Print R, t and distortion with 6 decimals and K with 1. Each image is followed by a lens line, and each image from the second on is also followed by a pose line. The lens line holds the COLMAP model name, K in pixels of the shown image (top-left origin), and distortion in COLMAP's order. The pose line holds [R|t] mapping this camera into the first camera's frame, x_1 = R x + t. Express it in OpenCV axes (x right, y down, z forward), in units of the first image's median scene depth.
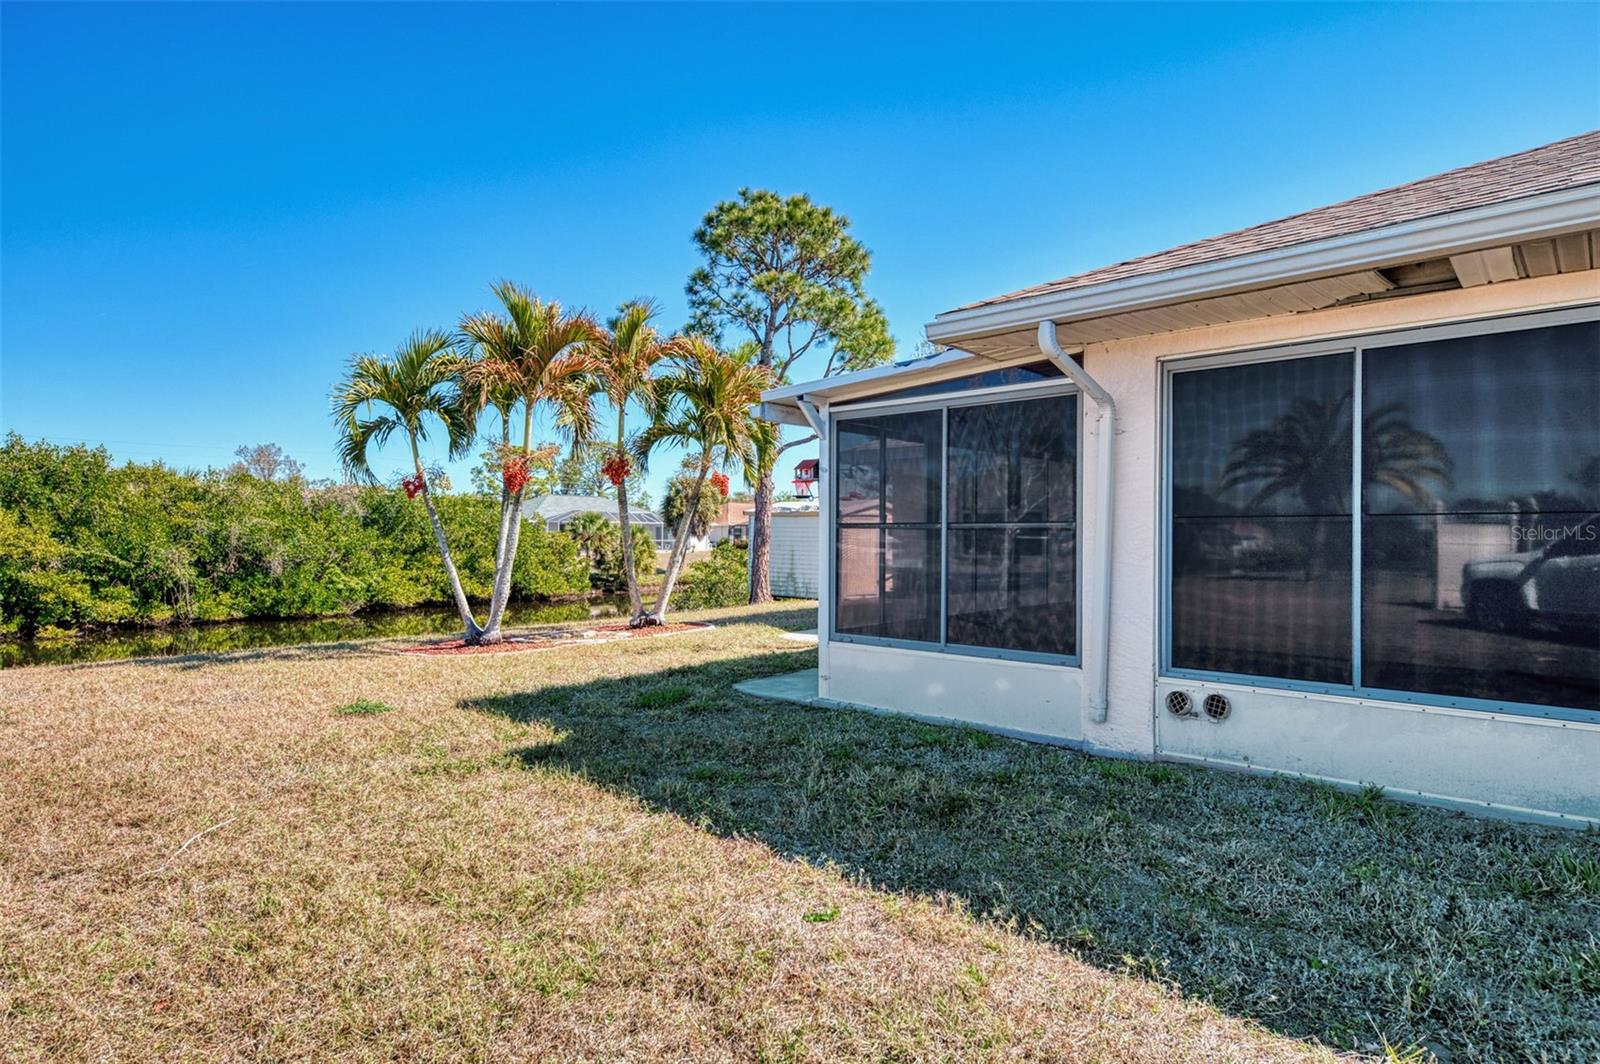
lens RADIAL K [[912.7, 0, 802.6], [0, 912.7, 528.2], [0, 0, 1]] dist [0.021626, 0.000403]
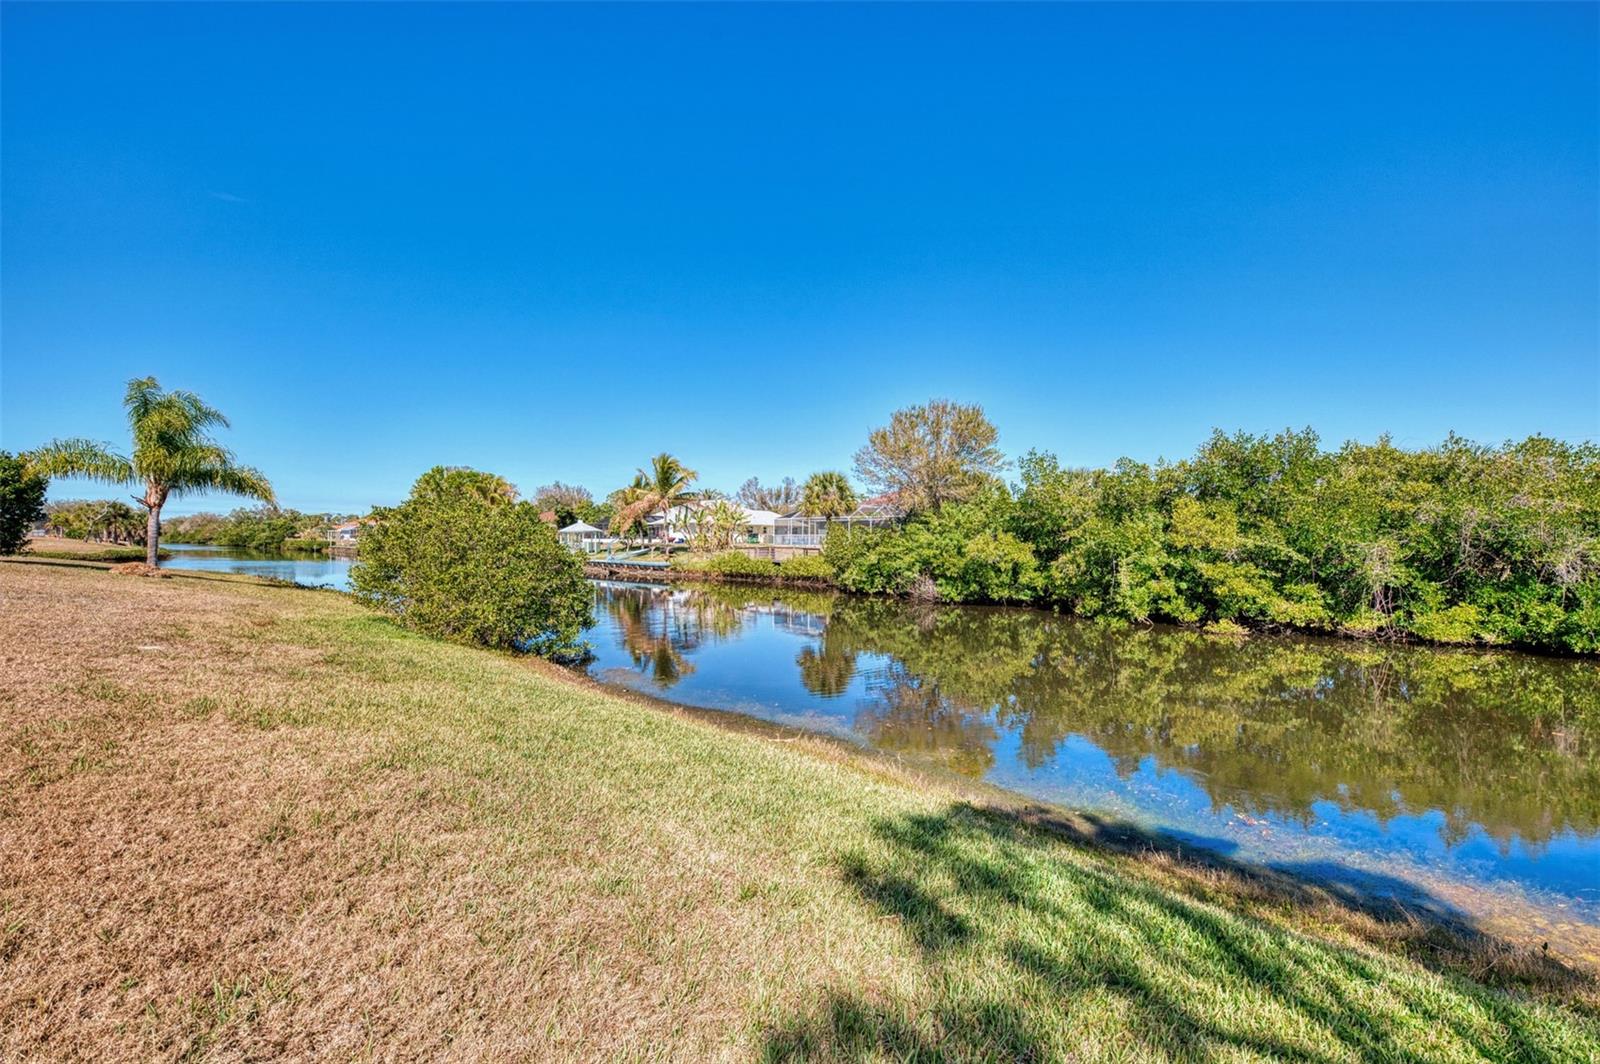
lens RADIAL K [[602.0, 0, 797.9], [0, 602.0, 537.0], [0, 0, 1]] dist [0.006464, -0.004335]
pose [[-0.007781, -0.008424, -0.999934, -0.149449], [0.002904, 0.999960, -0.008447, 0.019157], [0.999966, -0.002970, -0.007756, 0.461447]]
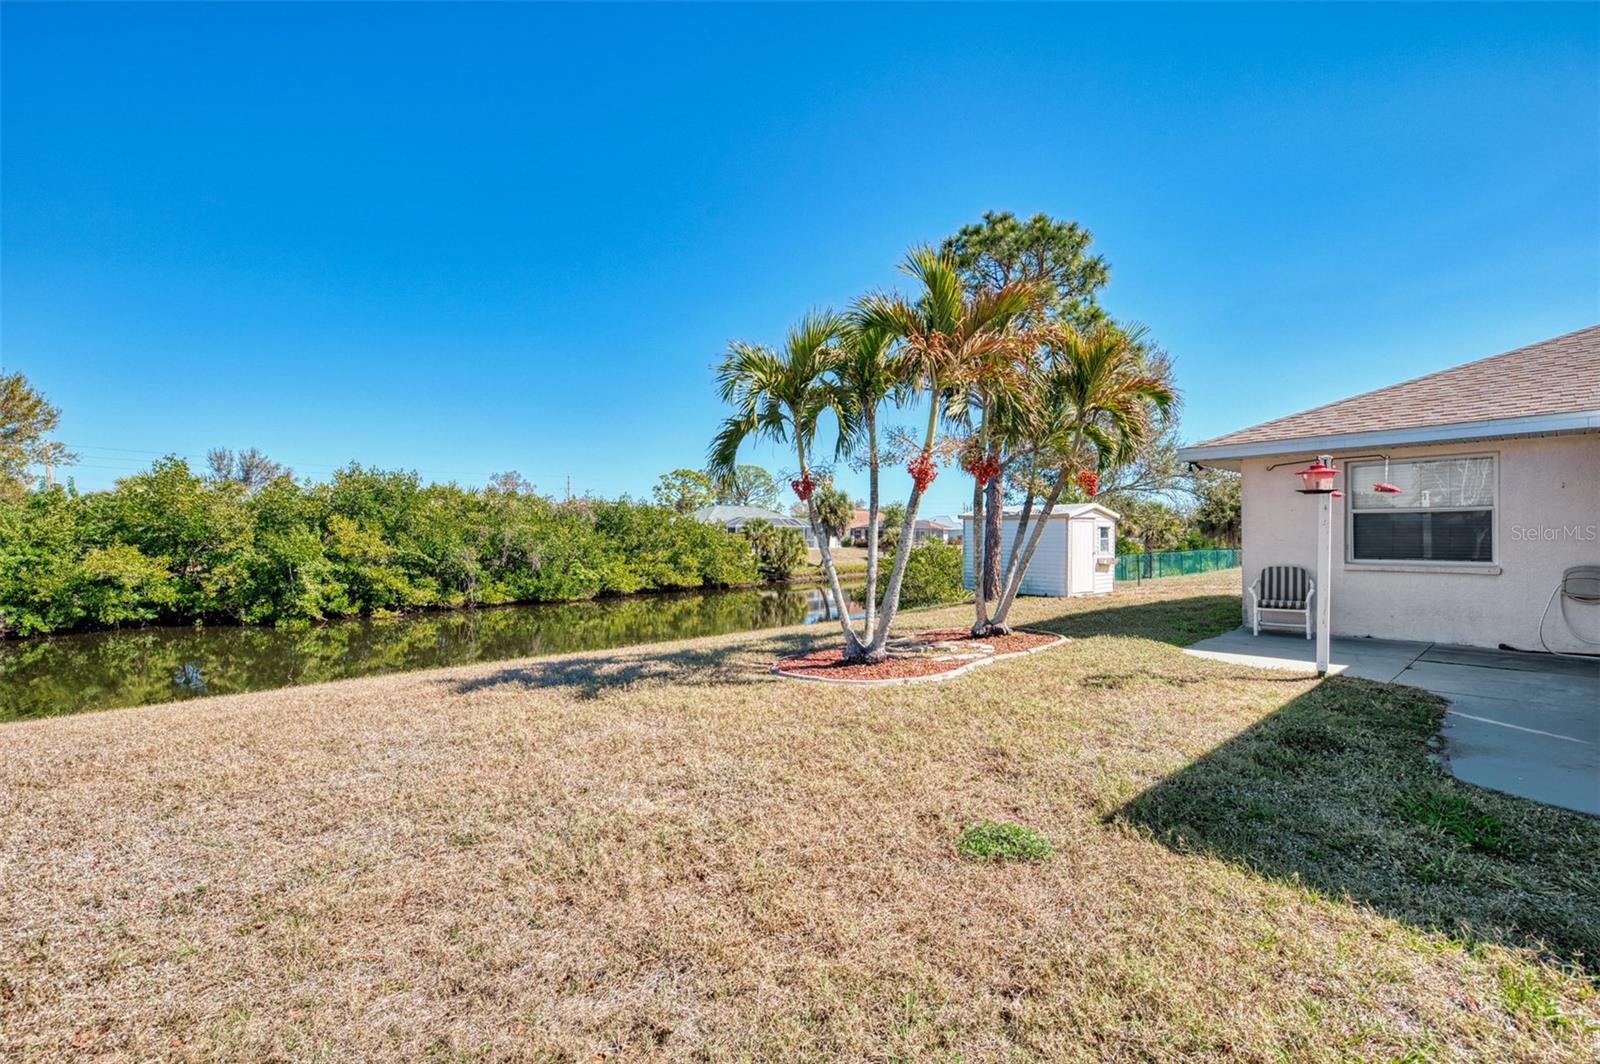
lens RADIAL K [[680.0, 0, 792.3], [0, 680.0, 525.9], [0, 0, 1]] dist [0.021147, -0.000264]
pose [[0.992408, -0.006639, -0.122811, -0.096428], [0.005921, 0.999963, -0.006208, -0.001131], [0.122847, 0.005434, 0.992411, 0.092025]]
